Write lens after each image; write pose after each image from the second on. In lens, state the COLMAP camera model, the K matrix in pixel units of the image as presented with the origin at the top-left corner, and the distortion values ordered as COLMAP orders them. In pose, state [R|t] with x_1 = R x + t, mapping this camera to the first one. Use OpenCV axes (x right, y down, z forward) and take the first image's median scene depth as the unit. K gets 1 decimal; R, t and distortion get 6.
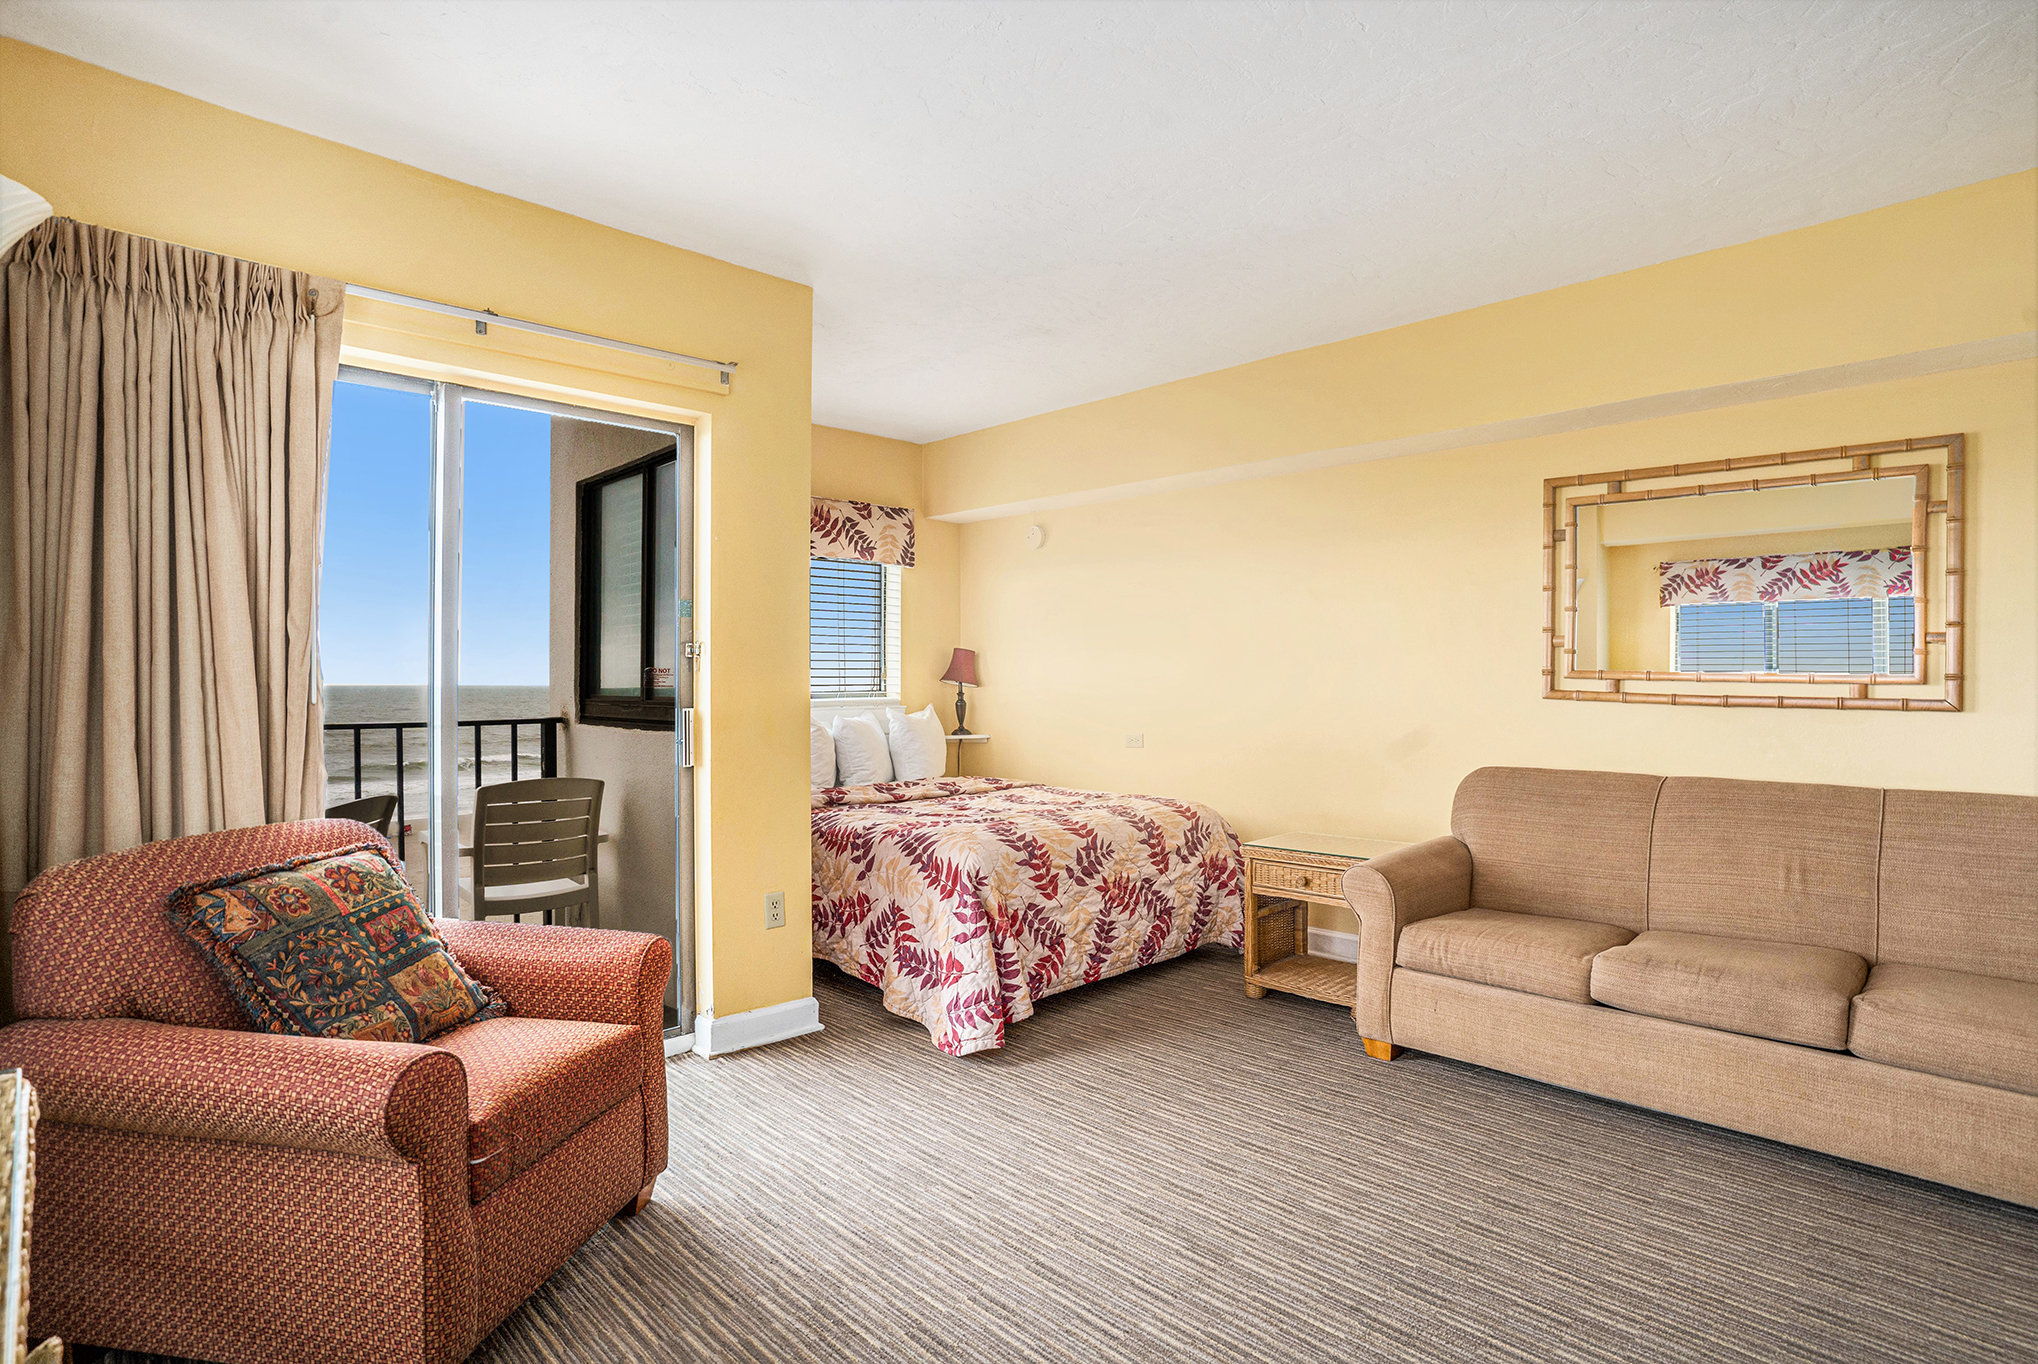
lens RADIAL K [[1018.2, 0, 1005.2], [0, 1018.2, 679.0], [0, 0, 1]] dist [-0.085584, 0.039615]
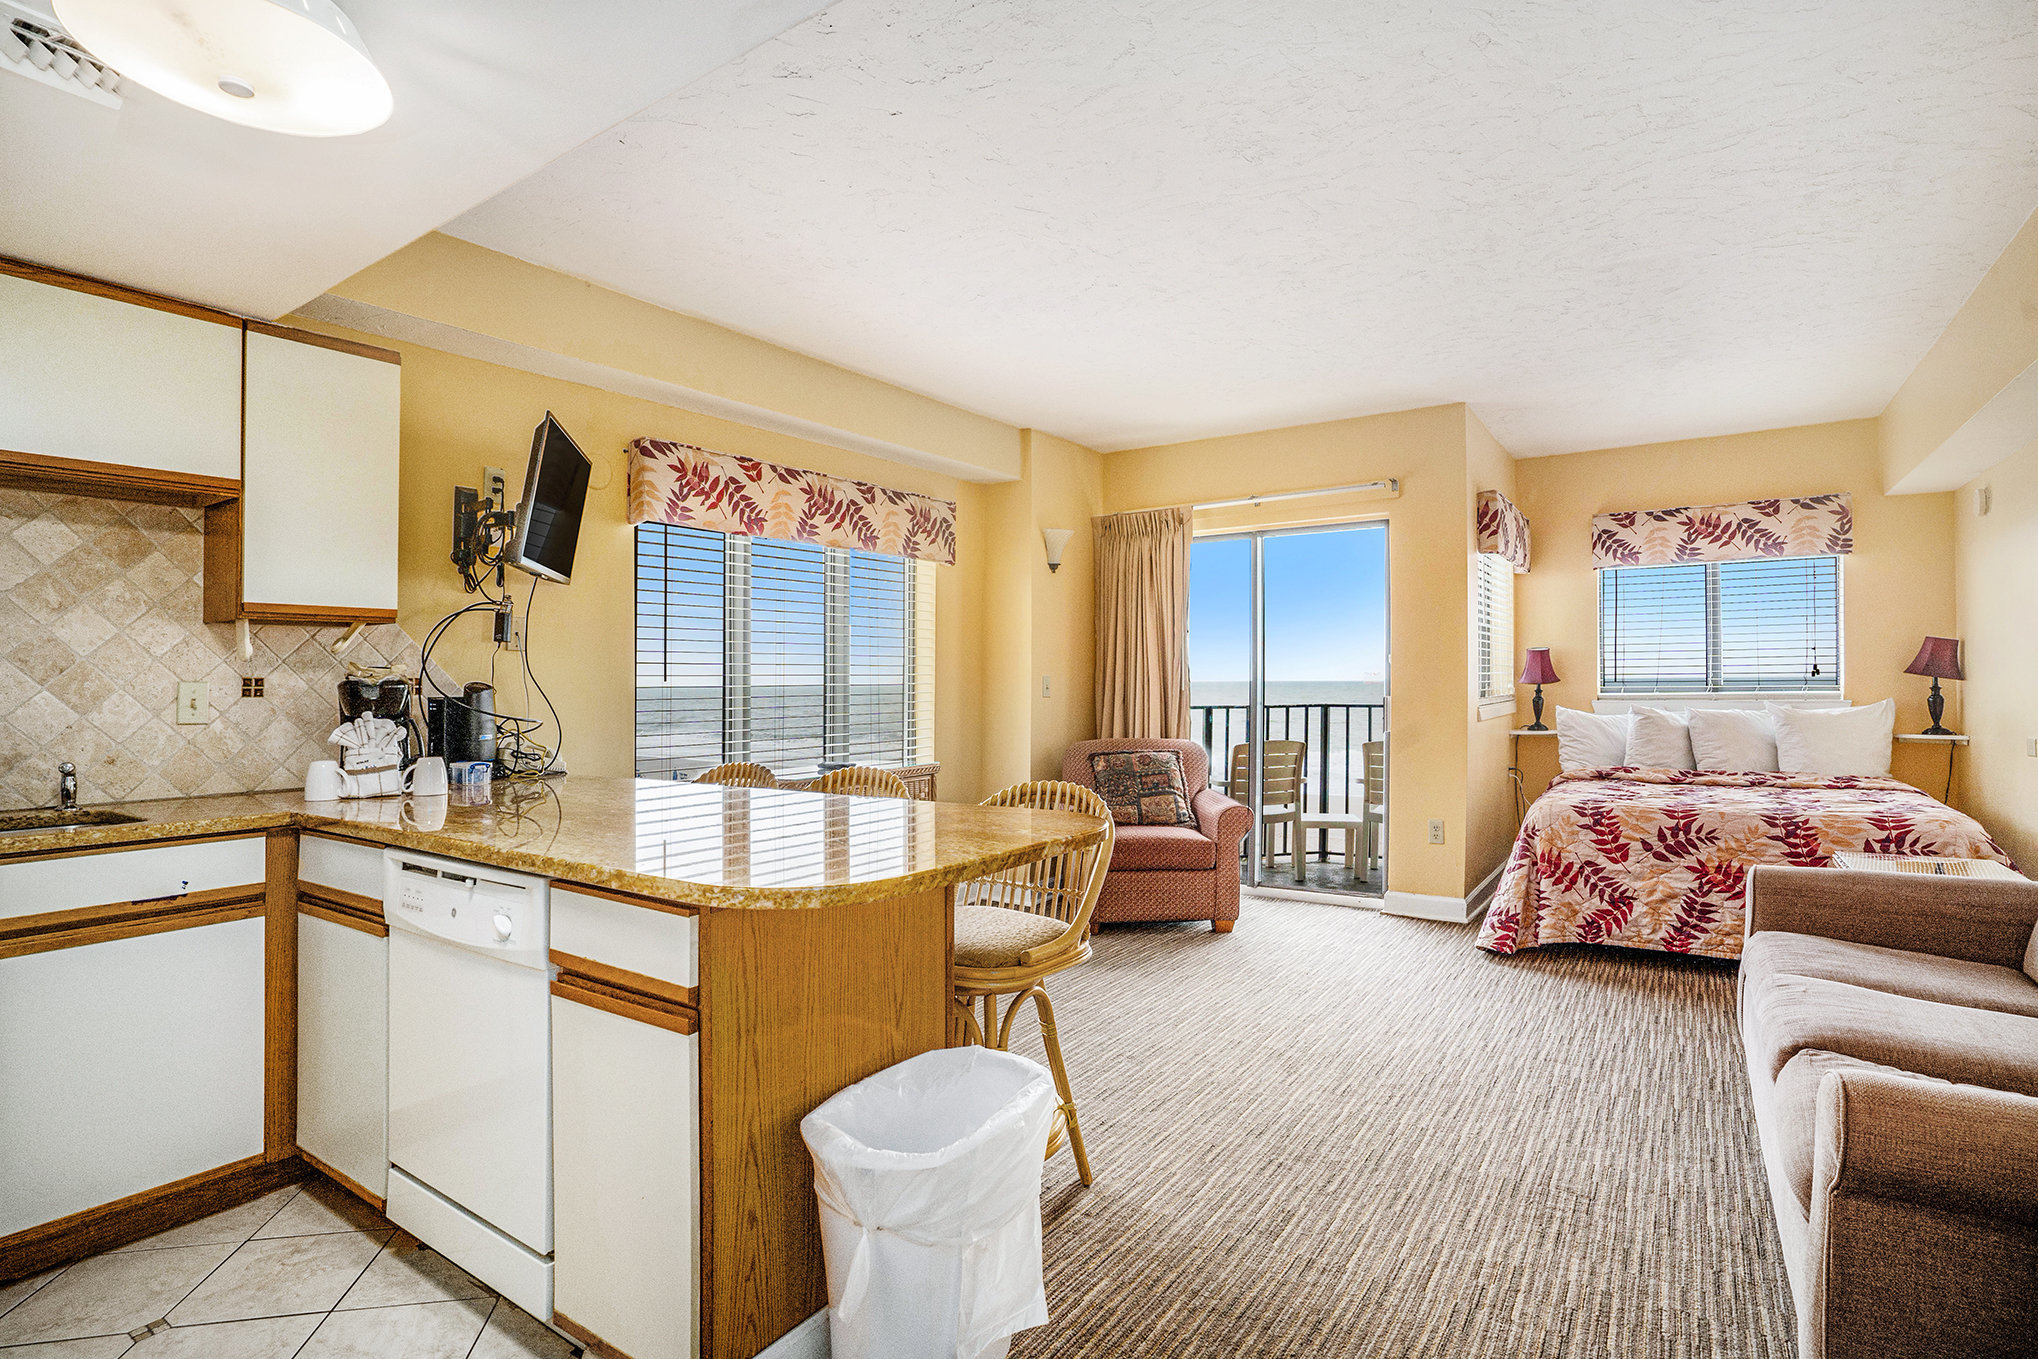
lens RADIAL K [[1018.2, 0, 1005.2], [0, 1018.2, 676.5], [0, 0, 1]] dist [-0.085584, 0.039615]
pose [[0.169379, -0.009642, -0.985504, 0.933530], [0.011852, 0.999900, -0.007746, 0.002020], [0.985480, -0.010368, 0.169477, 0.101641]]
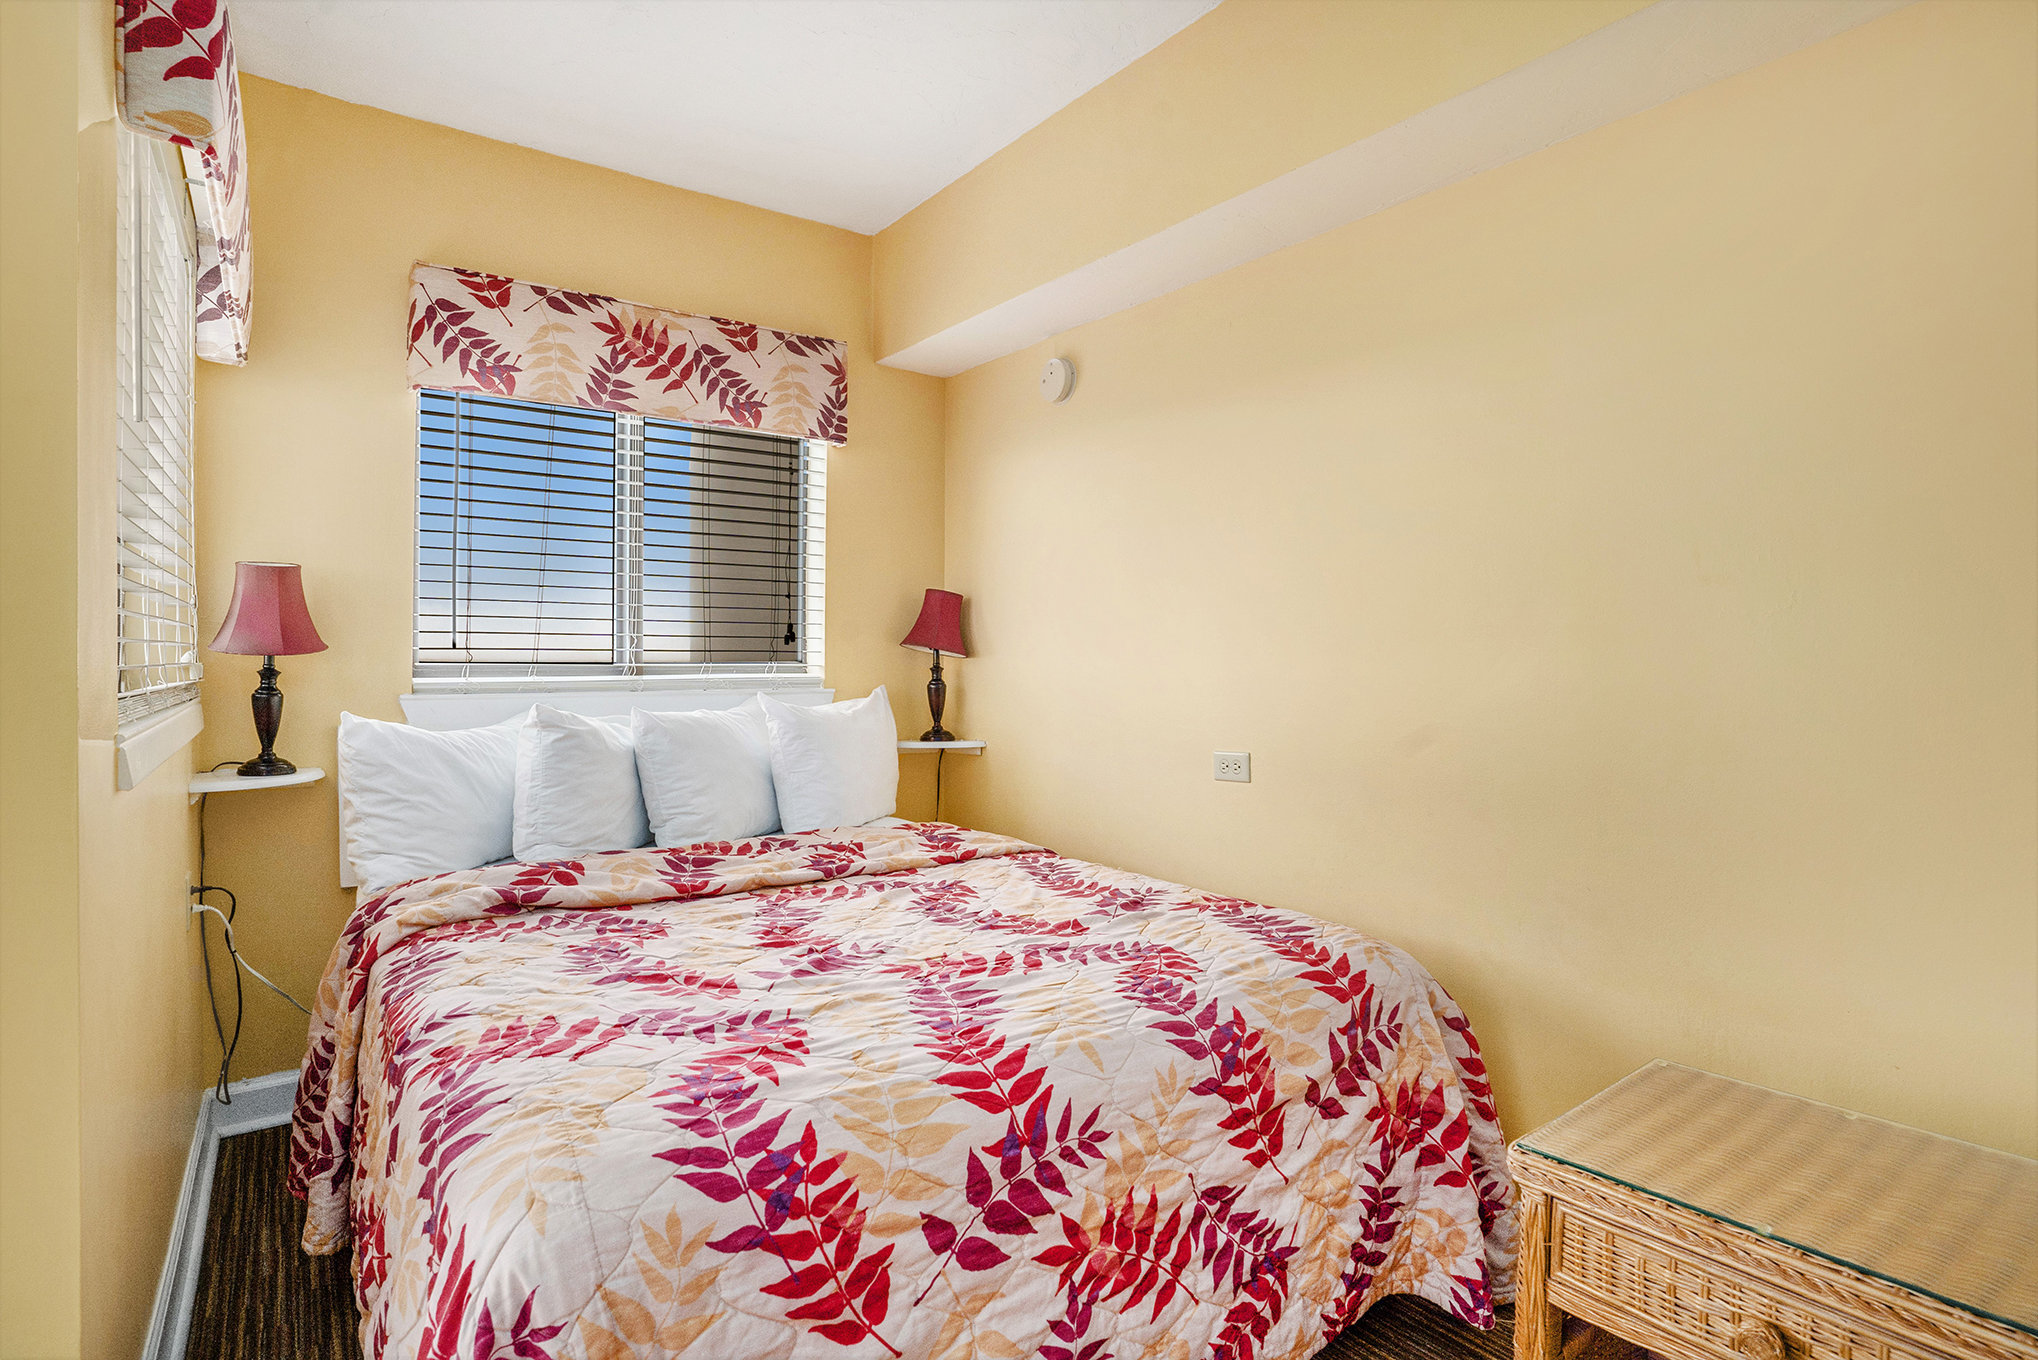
lens RADIAL K [[1018.2, 0, 1005.2], [0, 1018.2, 677.0], [0, 0, 1]] dist [-0.085584, 0.039615]
pose [[0.987855, 0.005896, -0.155265, 0.118569], [-0.003090, 0.999828, 0.018305, 0.012458], [0.155346, -0.017603, 0.987703, 0.639612]]
